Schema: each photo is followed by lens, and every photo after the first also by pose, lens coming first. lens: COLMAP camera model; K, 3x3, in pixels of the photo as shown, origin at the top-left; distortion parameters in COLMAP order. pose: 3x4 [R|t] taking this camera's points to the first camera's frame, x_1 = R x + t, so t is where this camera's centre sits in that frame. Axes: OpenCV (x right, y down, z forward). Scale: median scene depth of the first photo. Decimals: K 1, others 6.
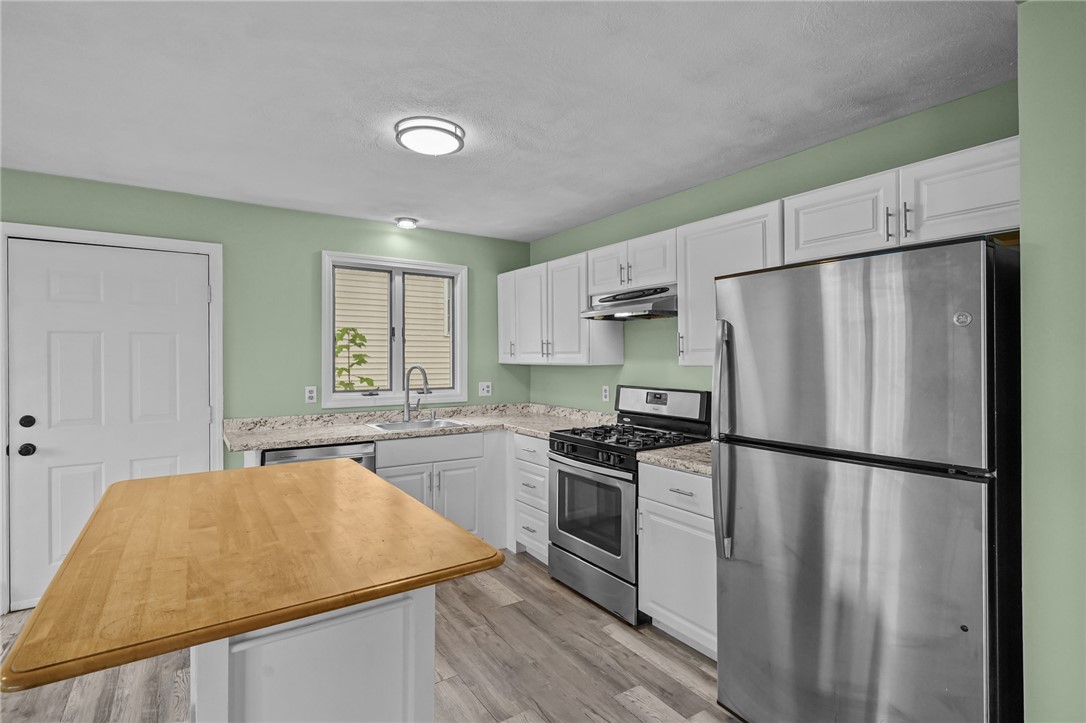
lens RADIAL K [[526.2, 0, 541.1], [0, 526.2, 357.0], [0, 0, 1]] dist [0.002745, -0.000465]
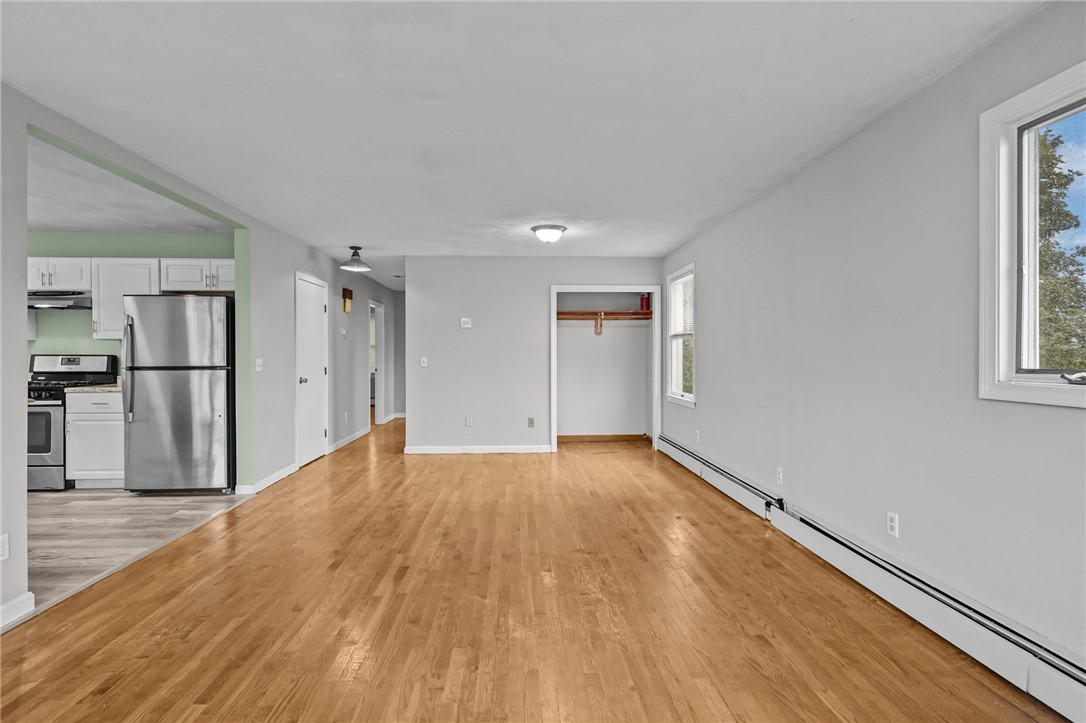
lens RADIAL K [[522.2, 0, 540.2], [0, 522.2, 357.2], [0, 0, 1]] dist [0.003273, -0.001082]
pose [[0.511526, -0.002712, 0.859264, -0.388853], [-0.001234, 0.999992, 0.003890, 0.057485], [-0.859267, -0.003050, 0.511518, -0.954666]]
